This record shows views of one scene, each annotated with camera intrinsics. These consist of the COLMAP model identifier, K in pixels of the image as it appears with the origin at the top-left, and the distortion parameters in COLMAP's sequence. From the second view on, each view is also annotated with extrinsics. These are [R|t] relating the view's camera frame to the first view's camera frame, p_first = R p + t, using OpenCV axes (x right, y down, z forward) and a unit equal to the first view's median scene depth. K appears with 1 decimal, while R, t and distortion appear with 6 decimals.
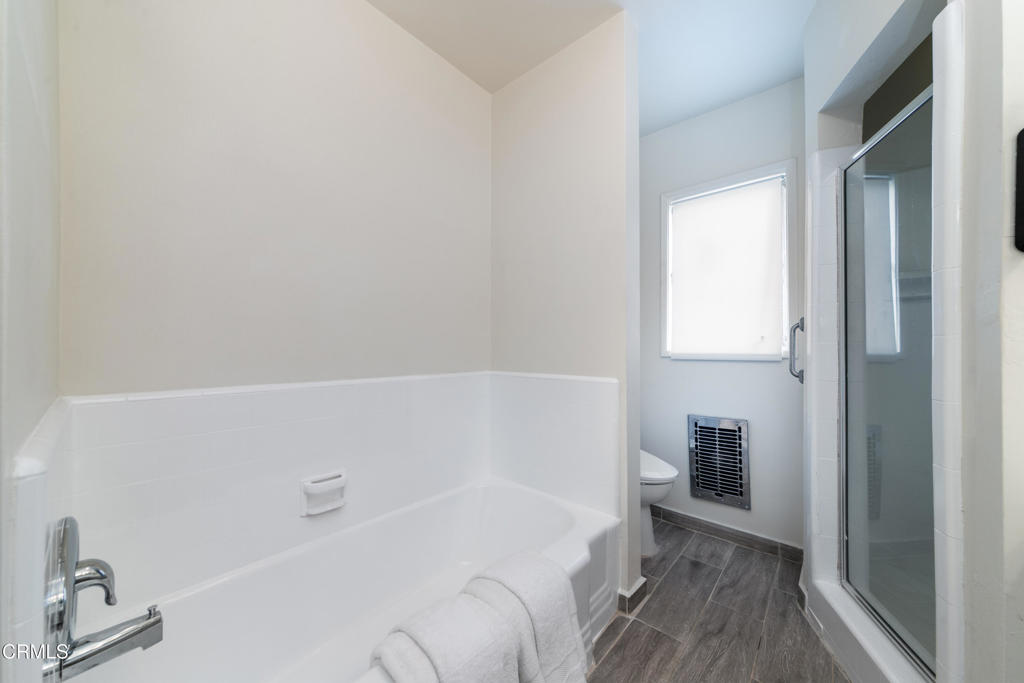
lens RADIAL K [[367.1, 0, 510.3], [0, 367.1, 348.9], [0, 0, 1]] dist [-0.002479, 0.002250]
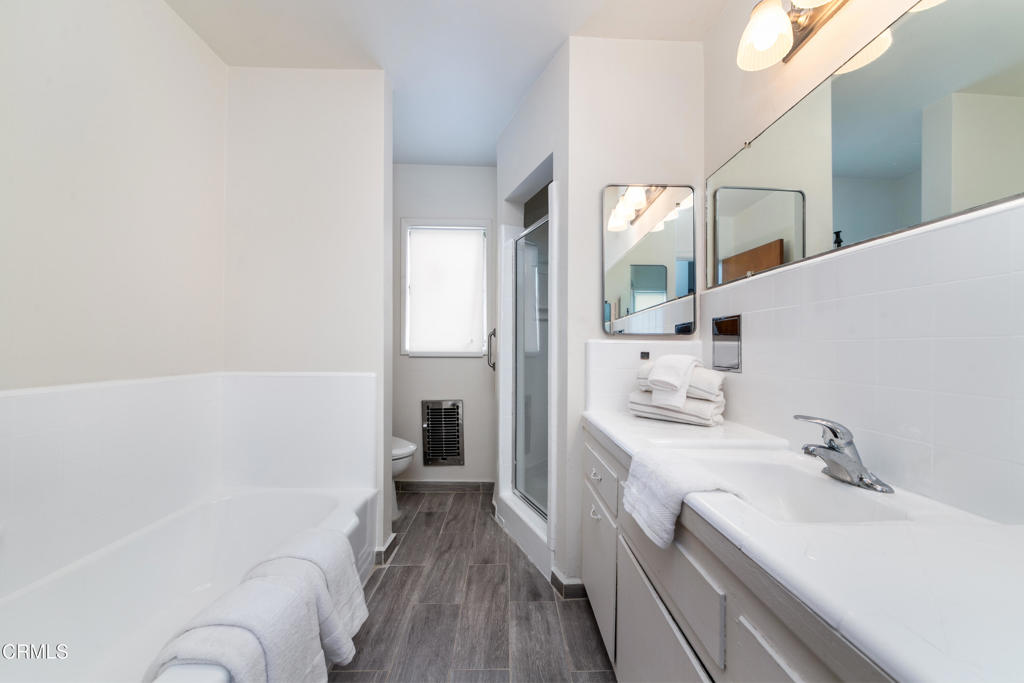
lens RADIAL K [[367.1, 0, 513.6], [0, 367.1, 346.7], [0, 0, 1]] dist [-0.002479, 0.002250]
pose [[0.738790, 0.007143, 0.673898, -0.188071], [-0.006930, 0.999971, -0.003001, -0.004782], [-0.673900, -0.002453, 0.738818, -0.194372]]
